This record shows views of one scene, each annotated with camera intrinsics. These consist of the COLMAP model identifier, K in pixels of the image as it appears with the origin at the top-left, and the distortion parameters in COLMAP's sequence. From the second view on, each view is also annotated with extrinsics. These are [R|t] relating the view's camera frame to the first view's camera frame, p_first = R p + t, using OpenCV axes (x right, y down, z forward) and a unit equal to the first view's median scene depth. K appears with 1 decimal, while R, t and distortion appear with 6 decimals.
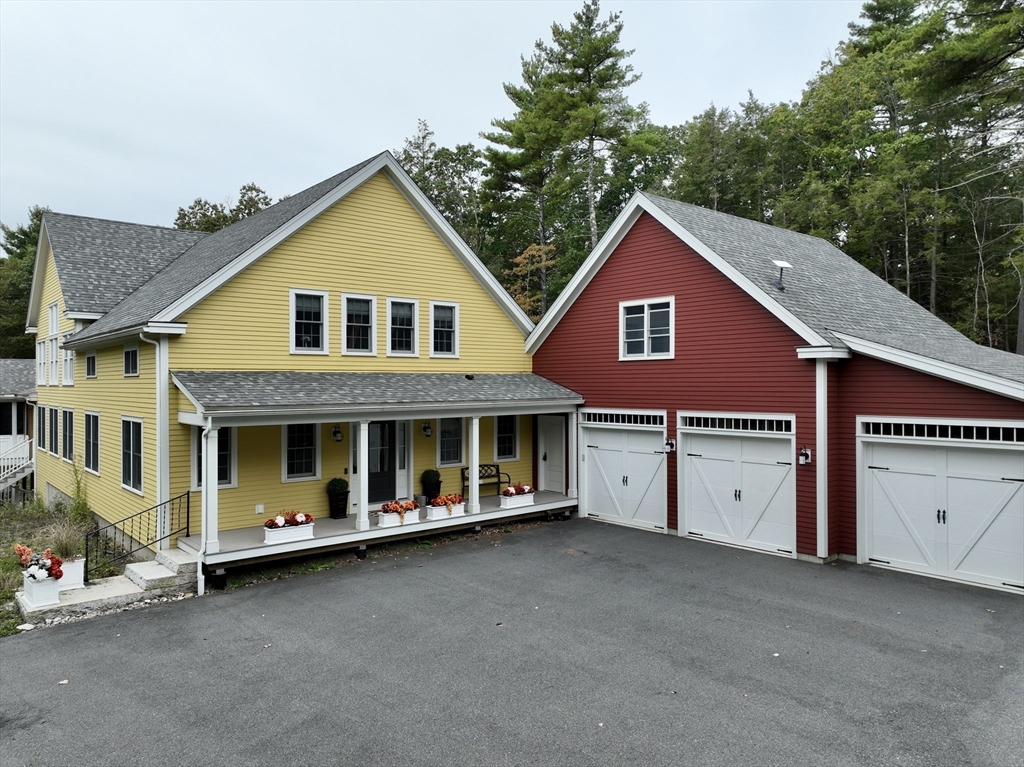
lens RADIAL K [[719.1, 0, 510.0], [0, 719.1, 385.5], [0, 0, 1]] dist [0.002349, 0.001356]
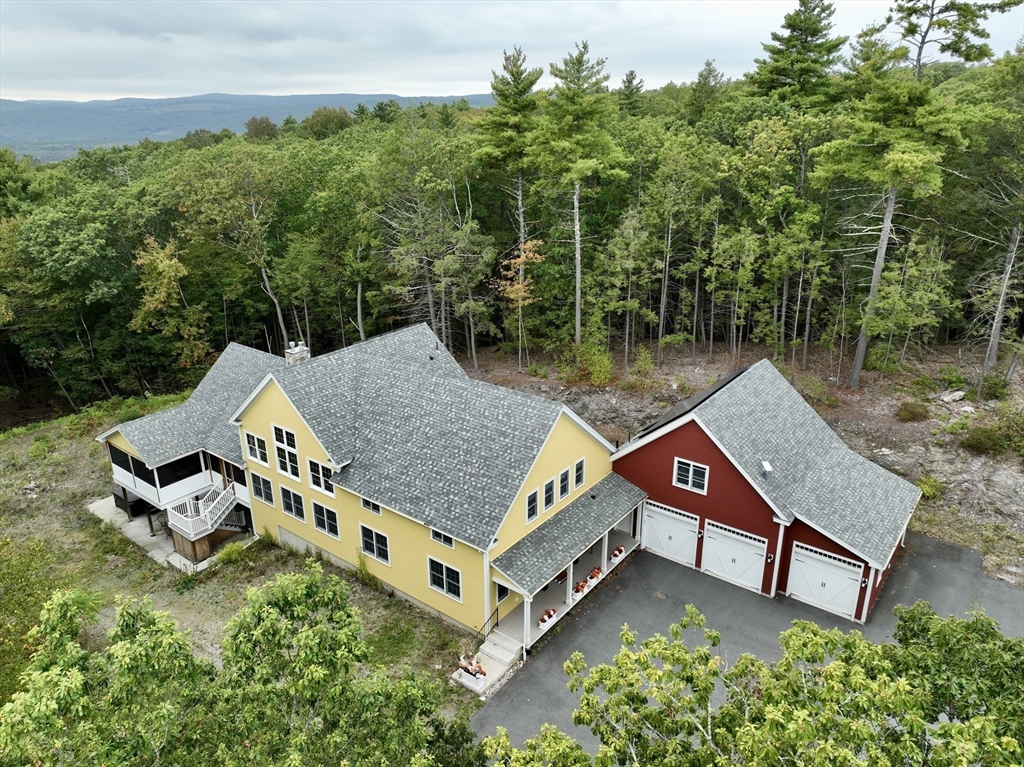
lens RADIAL K [[719.1, 0, 510.0], [0, 719.1, 385.5], [0, 0, 1]] dist [0.002349, 0.001356]
pose [[0.977312, -0.079428, 0.196346, -0.660700], [0.005377, 0.936027, 0.351887, -1.014590], [-0.211735, -0.342848, 0.915218, -0.587791]]
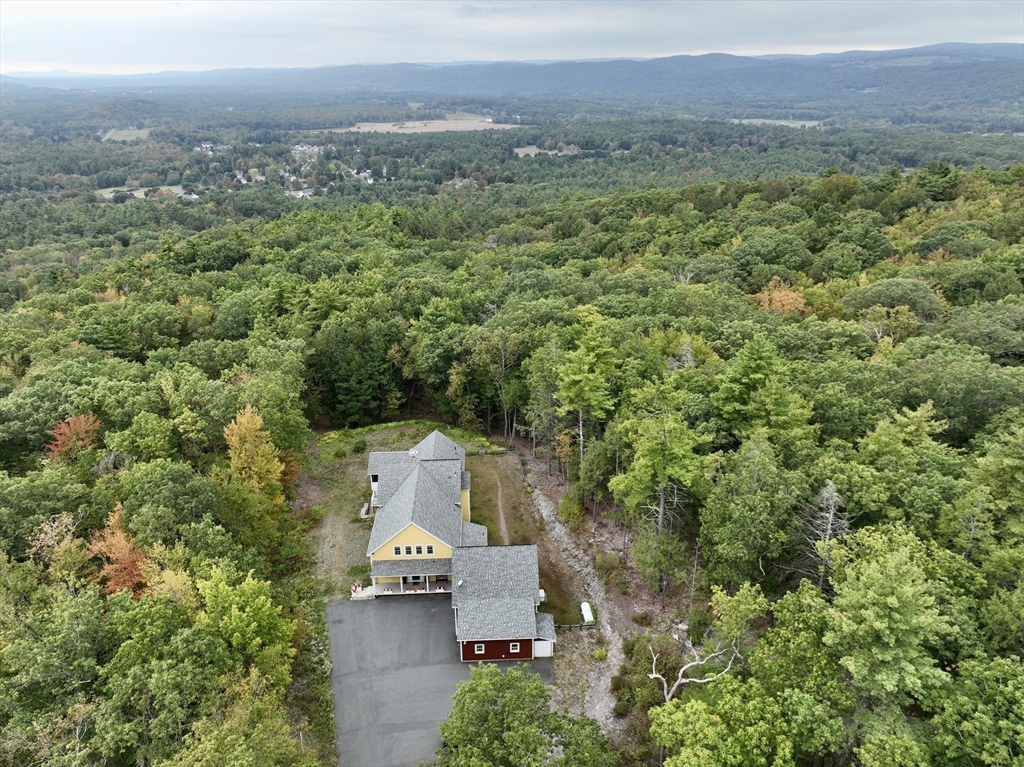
lens RADIAL K [[719.1, 0, 510.0], [0, 719.1, 385.5], [0, 0, 1]] dist [0.002349, 0.001356]
pose [[0.785711, 0.243627, -0.568598, 2.843011], [0.011046, 0.913507, 0.406673, -3.098397], [0.618495, -0.325808, 0.715061, -1.694736]]
